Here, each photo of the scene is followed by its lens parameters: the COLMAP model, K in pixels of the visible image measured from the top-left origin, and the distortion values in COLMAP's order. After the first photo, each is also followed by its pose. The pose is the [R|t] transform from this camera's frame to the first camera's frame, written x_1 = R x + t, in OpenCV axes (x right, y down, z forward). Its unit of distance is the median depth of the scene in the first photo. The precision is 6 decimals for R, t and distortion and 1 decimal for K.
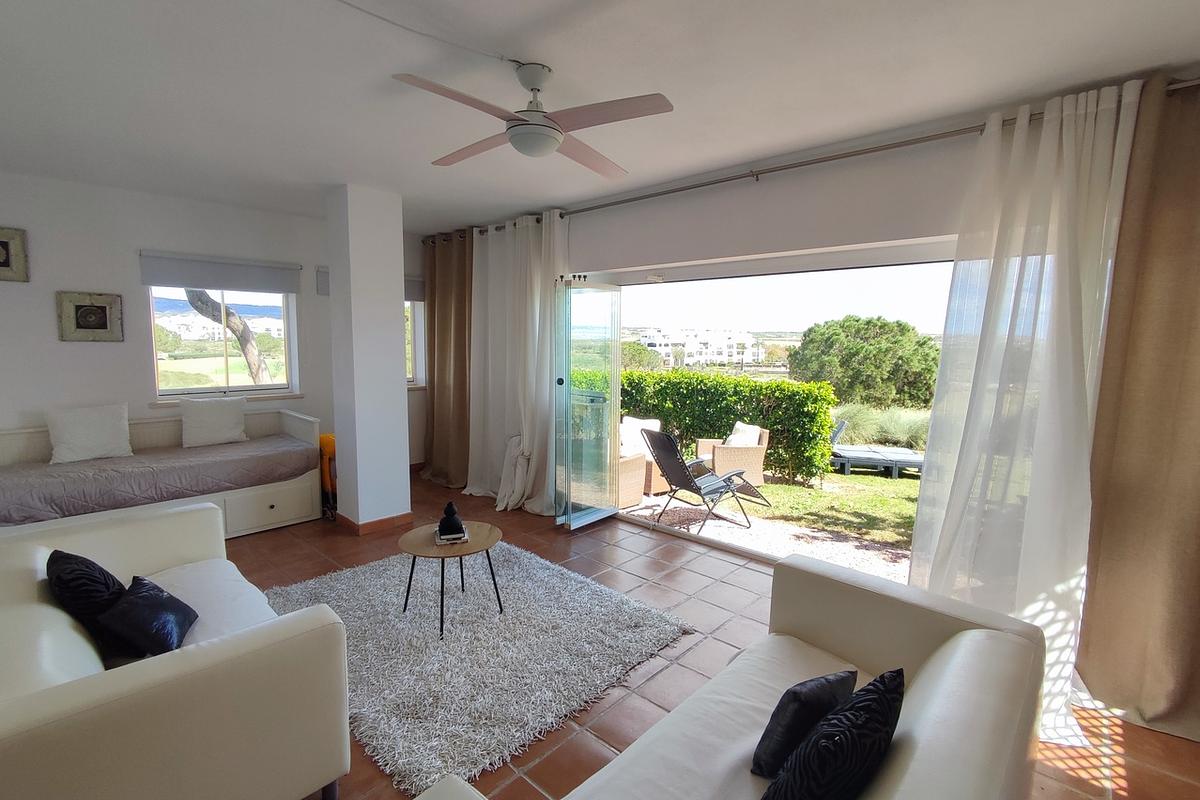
lens RADIAL K [[548.0, 0, 613.0], [0, 548.0, 392.6], [0, 0, 1]] dist [-0.007013, -0.000094]
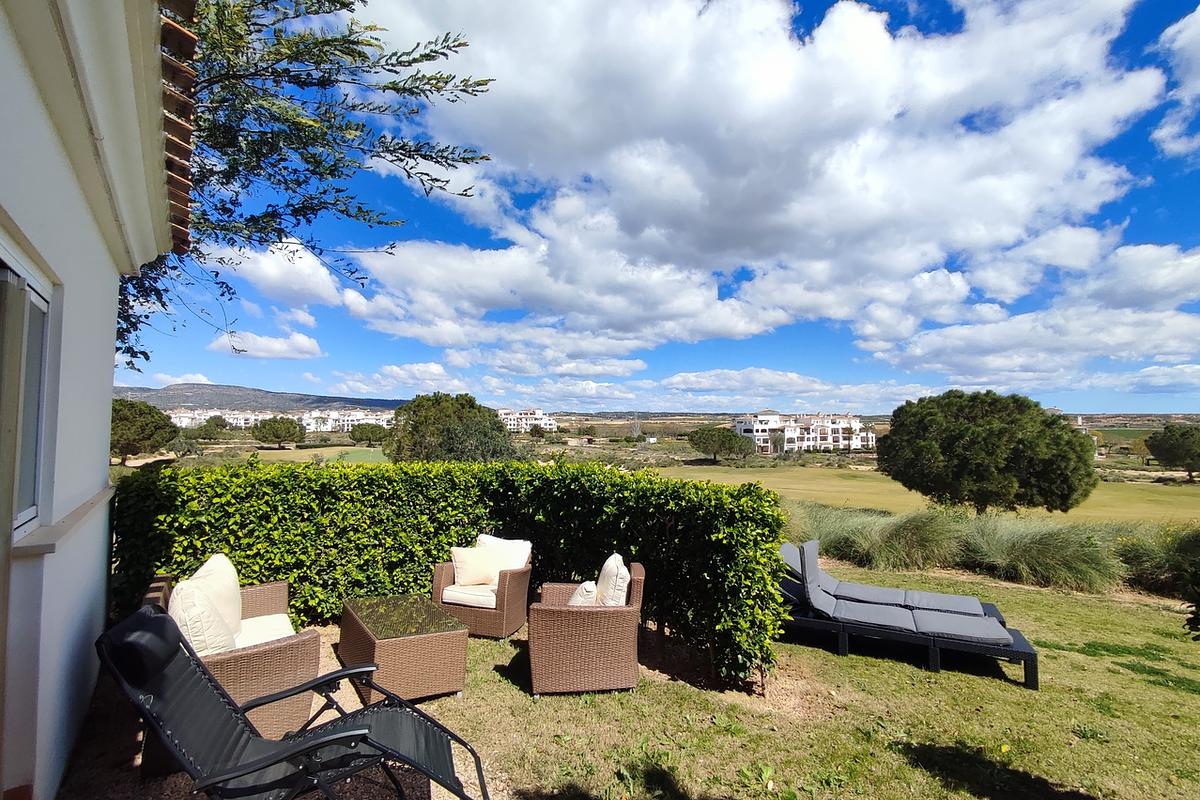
lens RADIAL K [[548.0, 0, 613.0], [0, 548.0, 392.6], [0, 0, 1]] dist [-0.007013, -0.000094]
pose [[0.982997, -0.024354, -0.182001, 0.090945], [-0.004731, 0.987477, -0.157691, -0.006030], [0.183562, 0.155871, 0.970572, 0.114127]]
